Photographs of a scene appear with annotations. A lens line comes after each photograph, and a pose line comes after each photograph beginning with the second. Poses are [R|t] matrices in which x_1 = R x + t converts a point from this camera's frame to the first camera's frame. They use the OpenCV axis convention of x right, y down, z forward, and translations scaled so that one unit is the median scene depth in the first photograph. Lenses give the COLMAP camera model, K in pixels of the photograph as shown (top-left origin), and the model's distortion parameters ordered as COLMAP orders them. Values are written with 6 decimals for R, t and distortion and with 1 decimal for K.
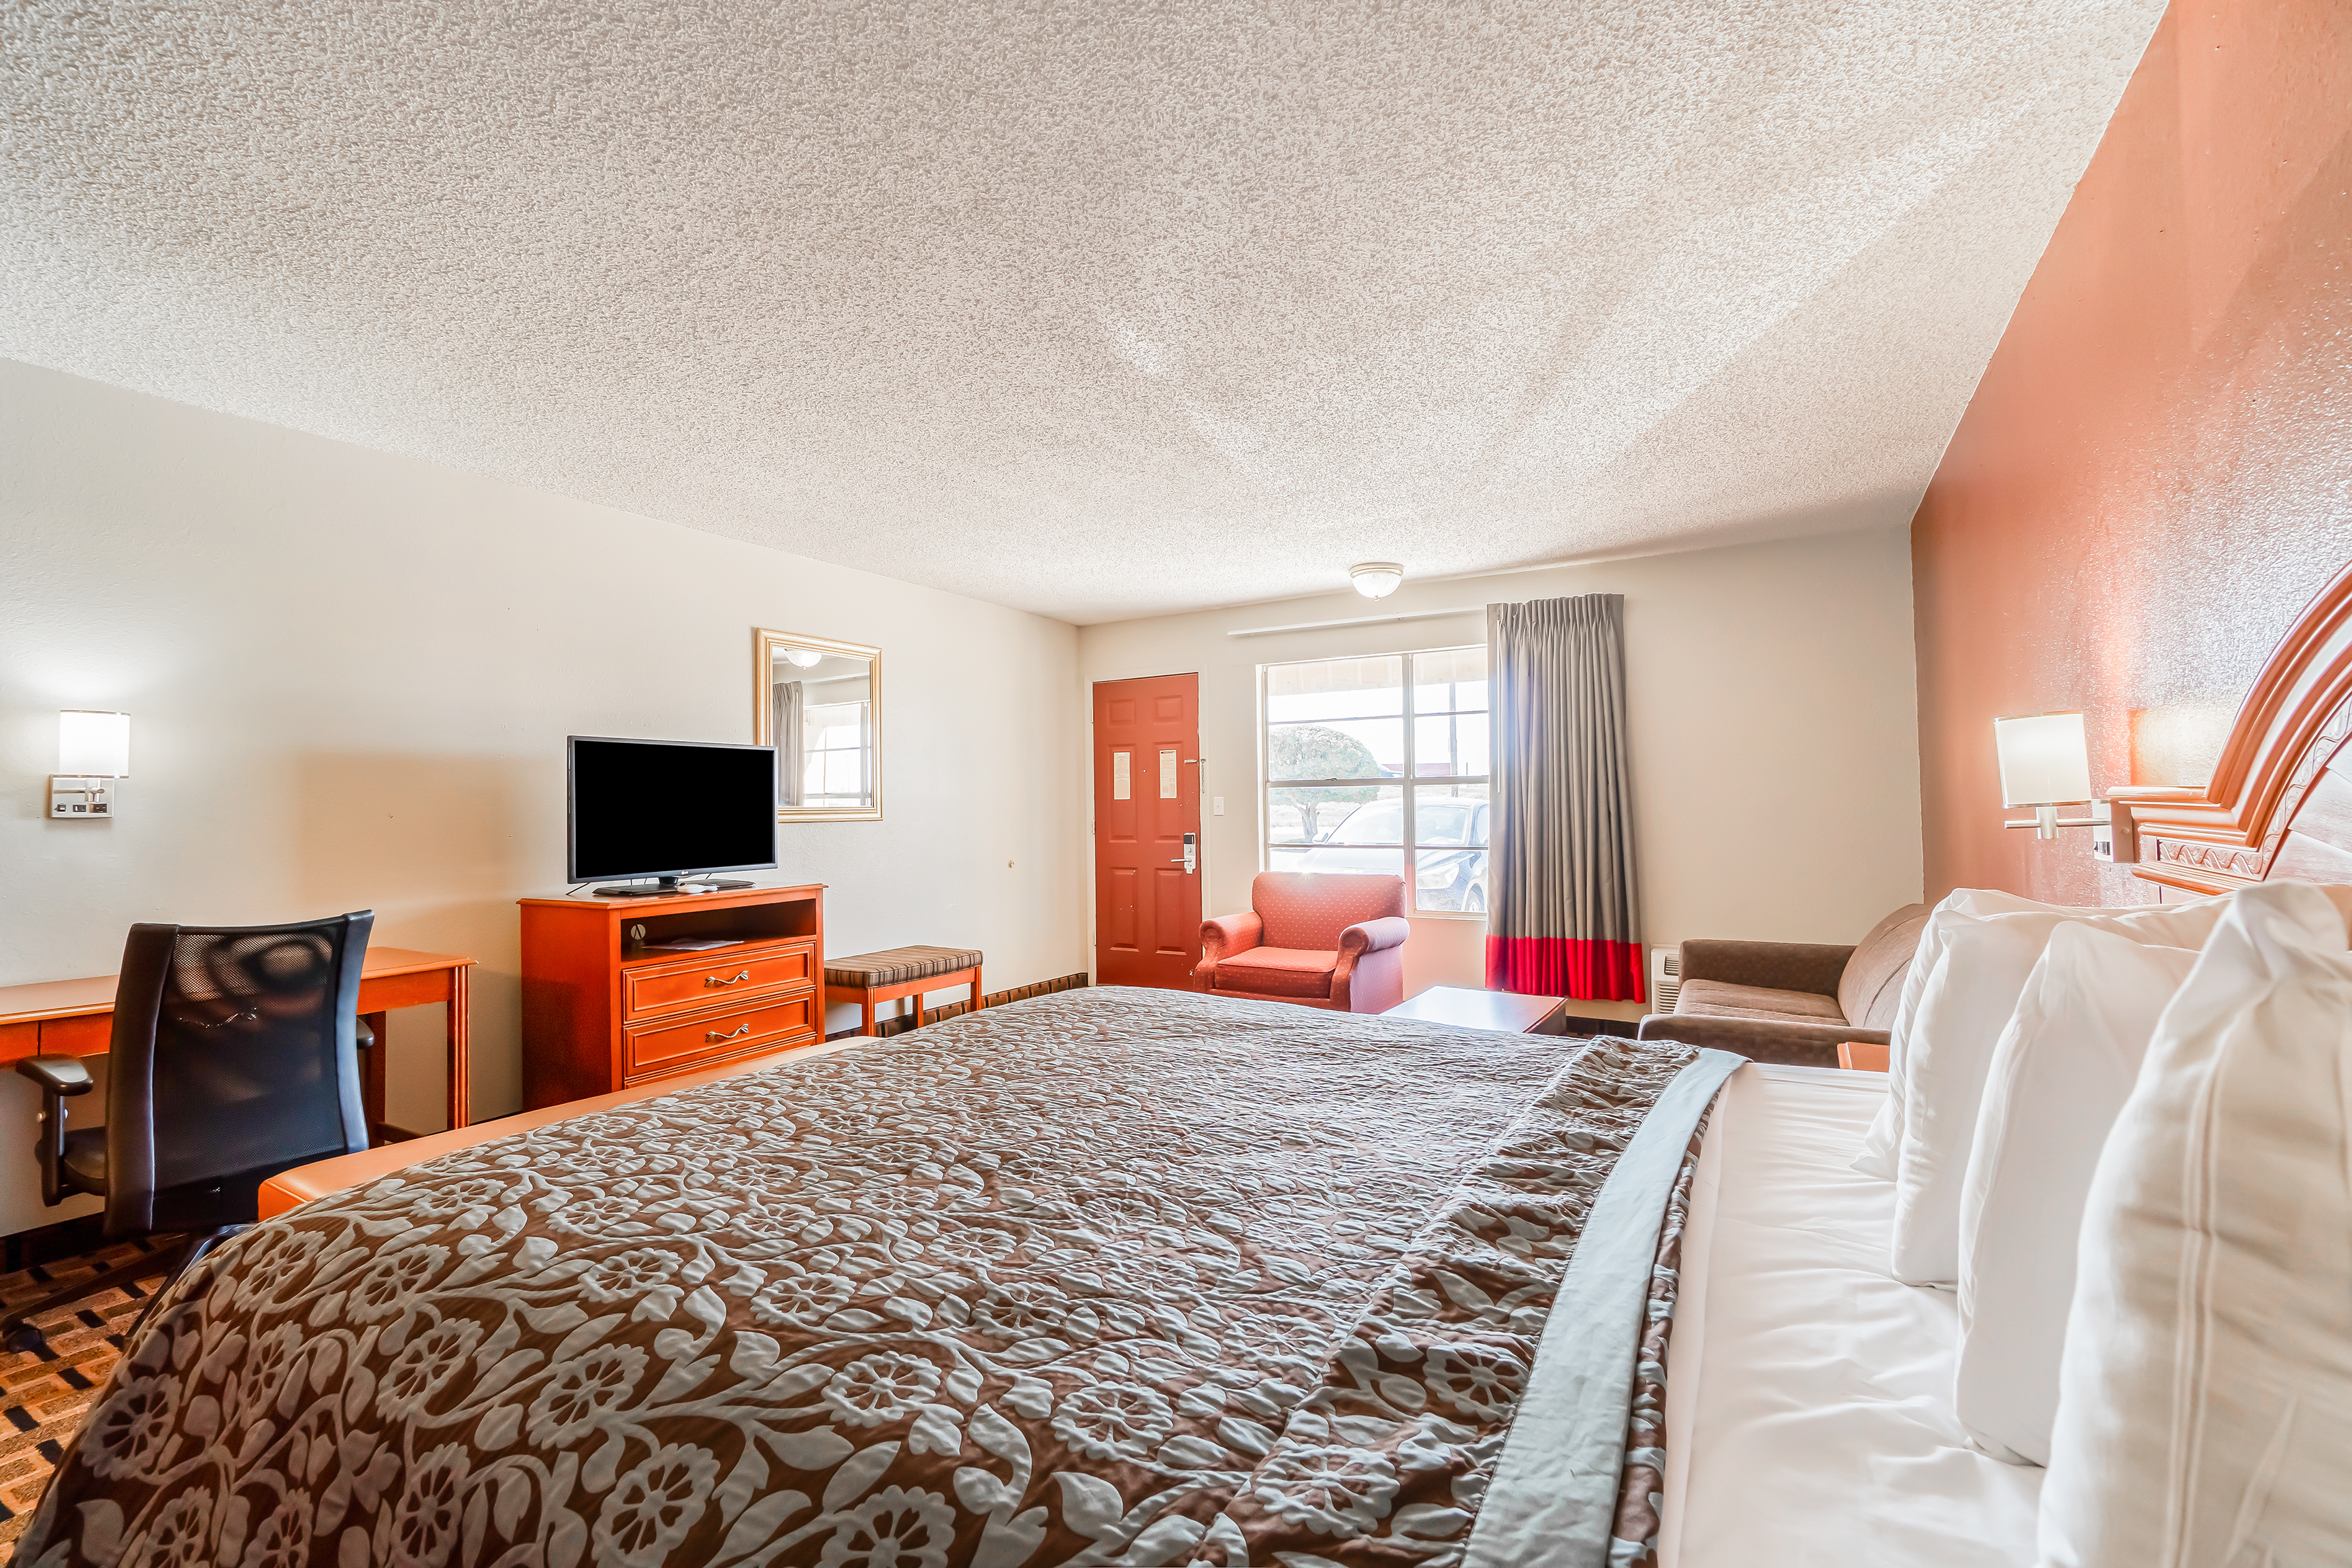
lens RADIAL K [[1008.6, 0, 1167.0], [0, 1008.6, 798.1], [0, 0, 1]] dist [0.000477, 0.000135]
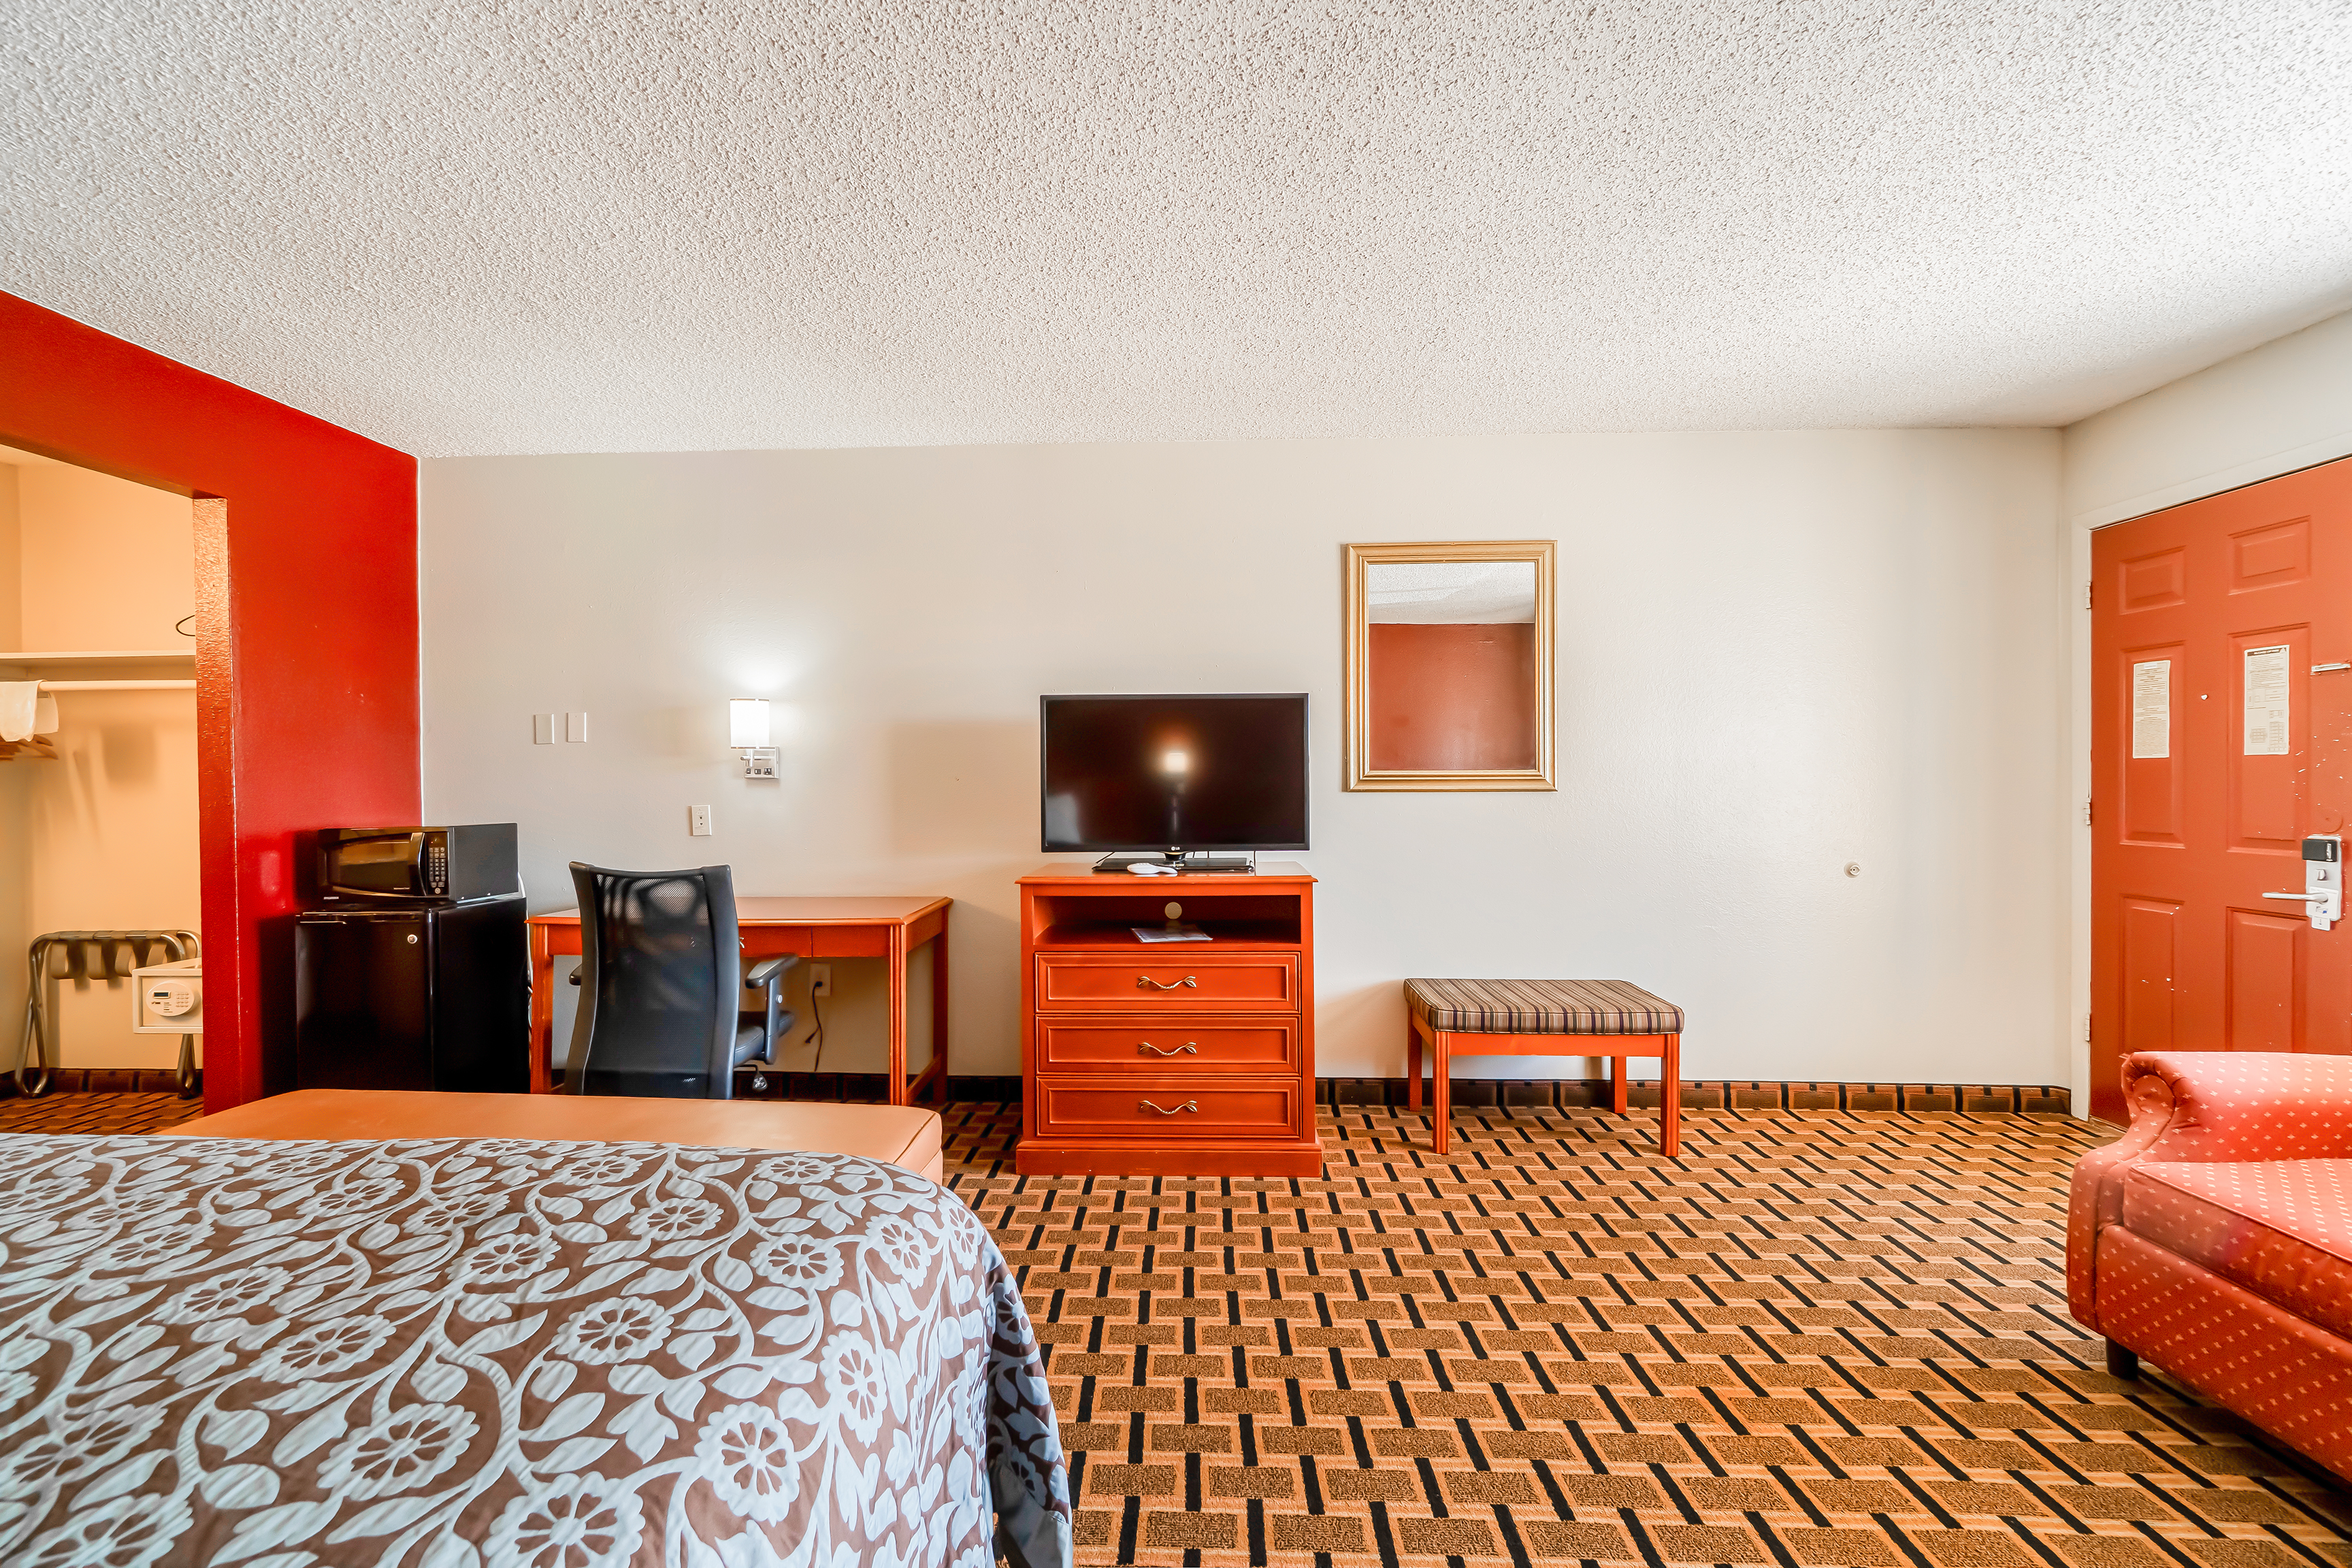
lens RADIAL K [[1020.0, 0, 1176.0], [0, 1020.0, 784.0], [0, 0, 1]] dist [0.003759, 0.000808]
pose [[0.482356, 0.015002, -0.875847, 0.215636], [0.004219, 0.999802, 0.019449, 0.002809], [0.875965, -0.013077, 0.482197, 0.461933]]
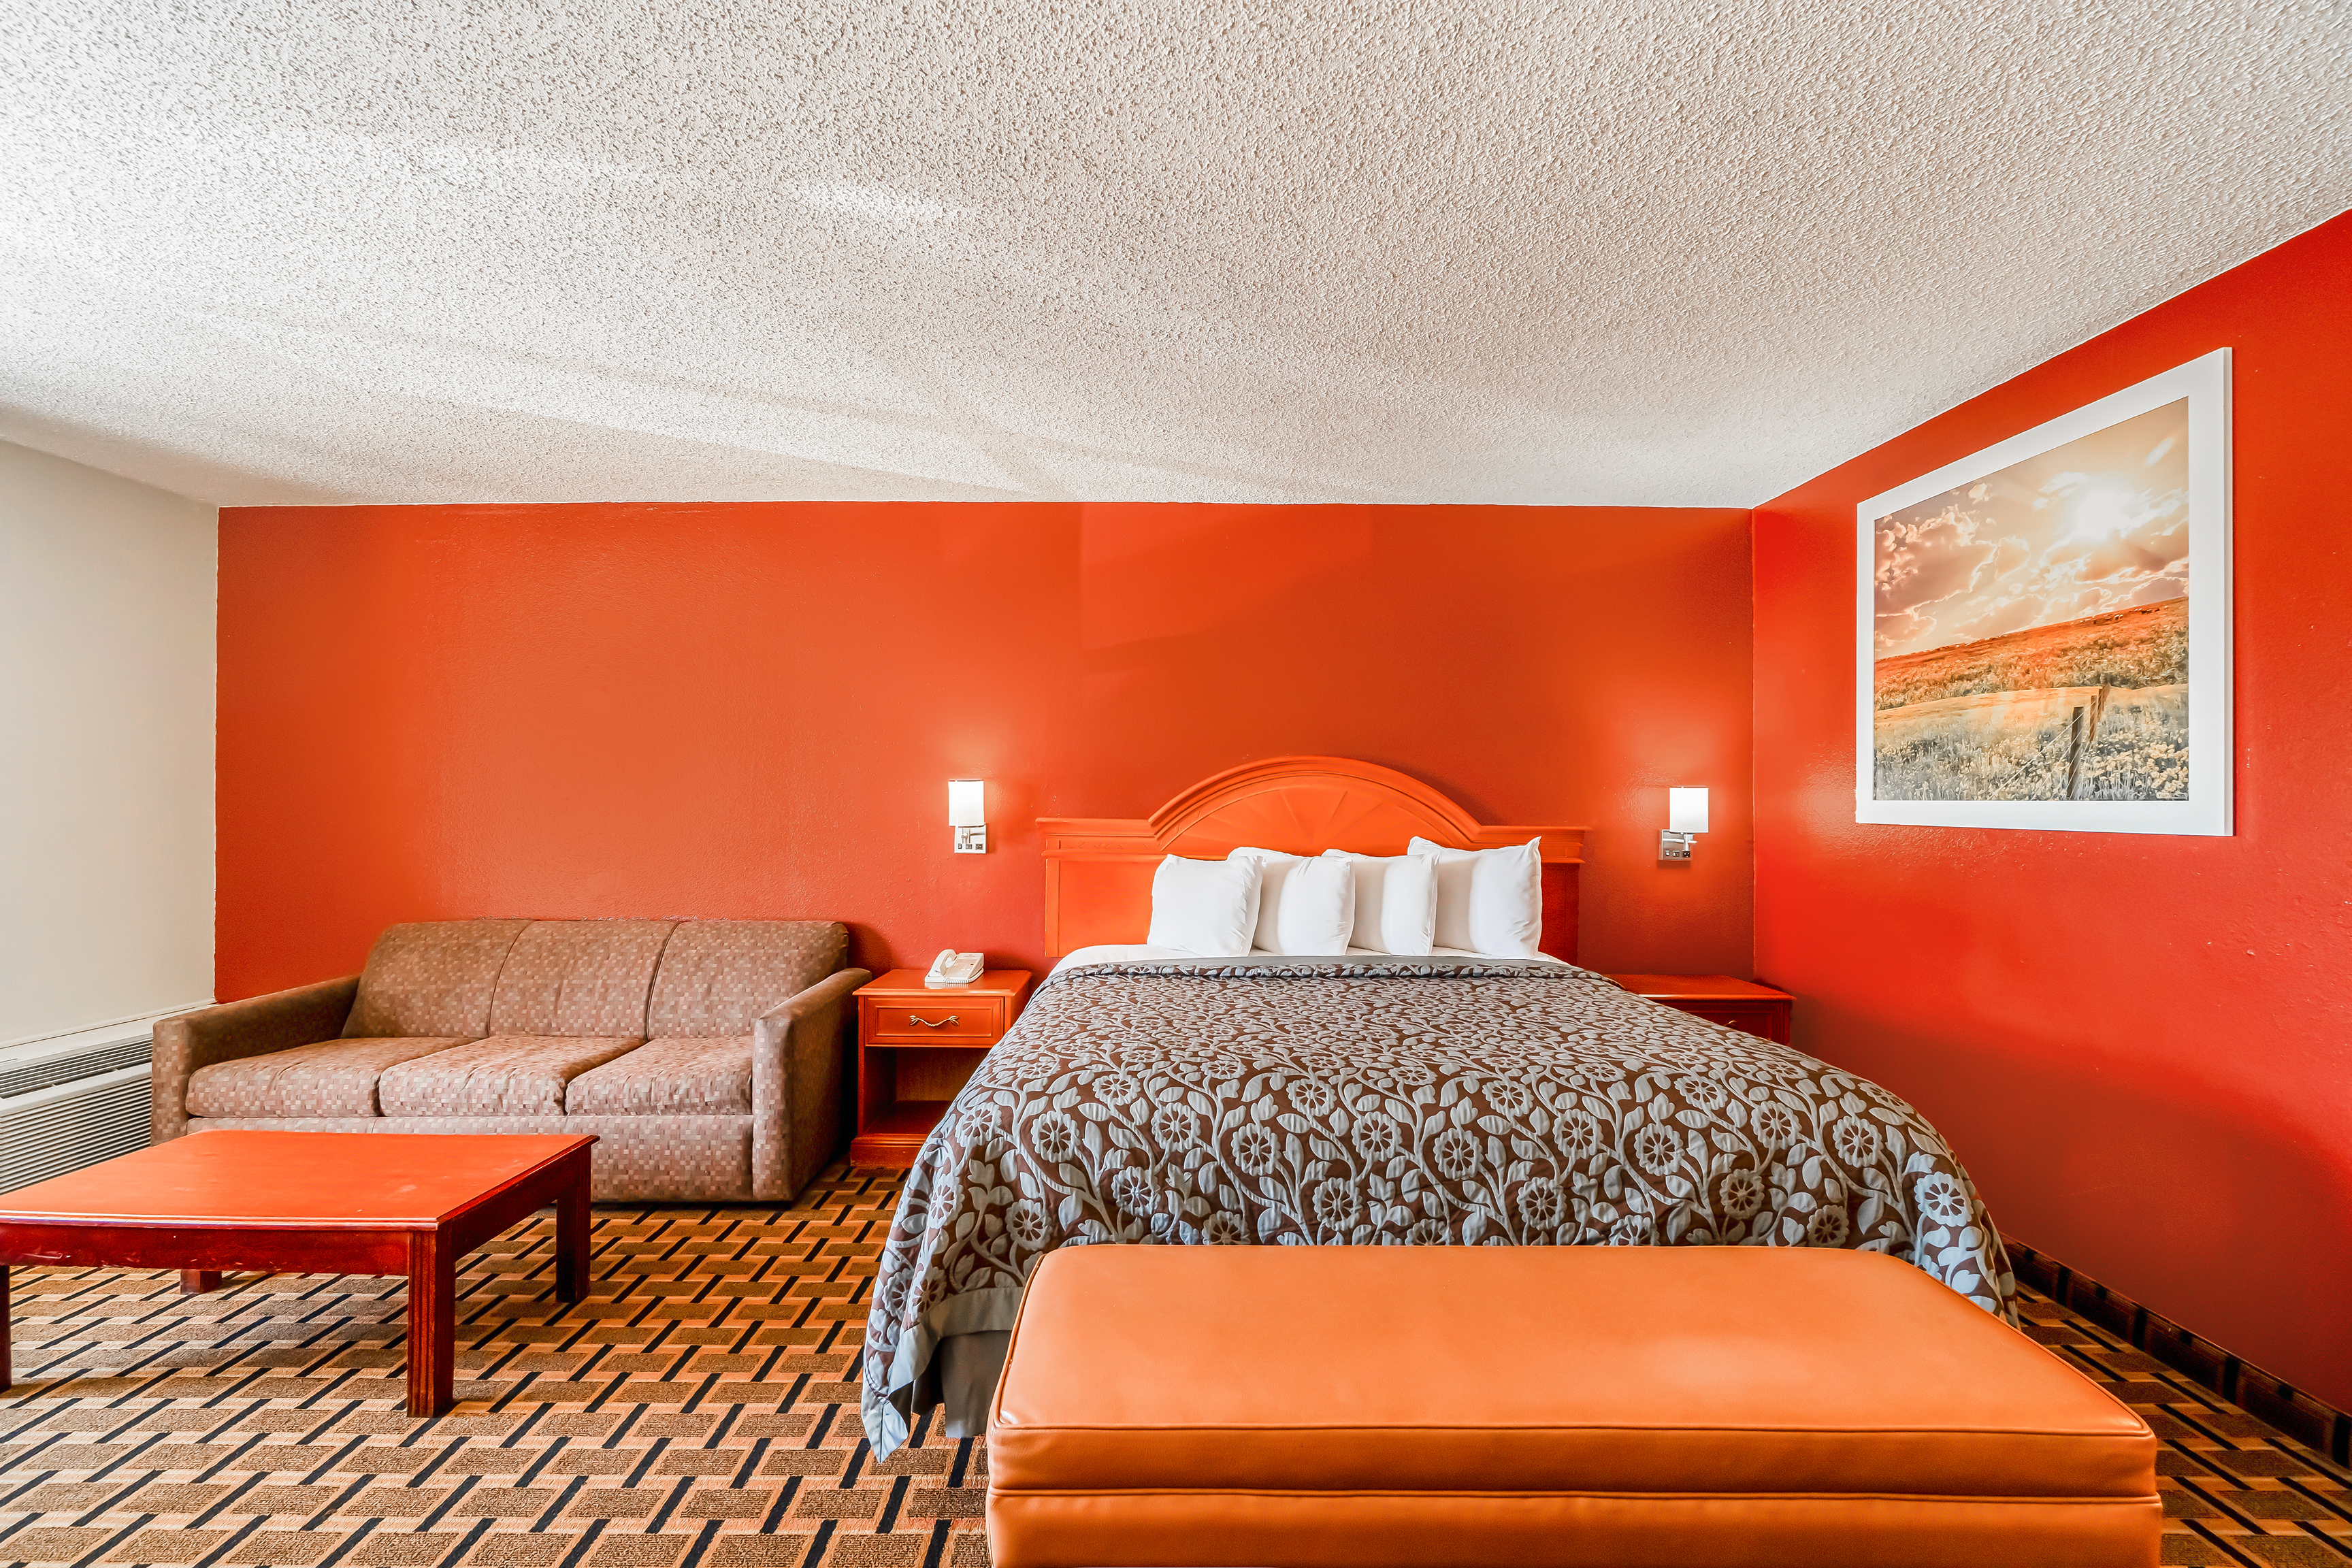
lens RADIAL K [[1010.7, 0, 1167.8], [0, 1010.7, 788.1], [0, 0, 1]] dist [-0.001422, 0.000564]
pose [[-0.507249, 0.019137, 0.861587, -0.394496], [-0.006034, 0.999650, -0.025756, -0.006270], [-0.861779, -0.018264, -0.506956, 0.650772]]
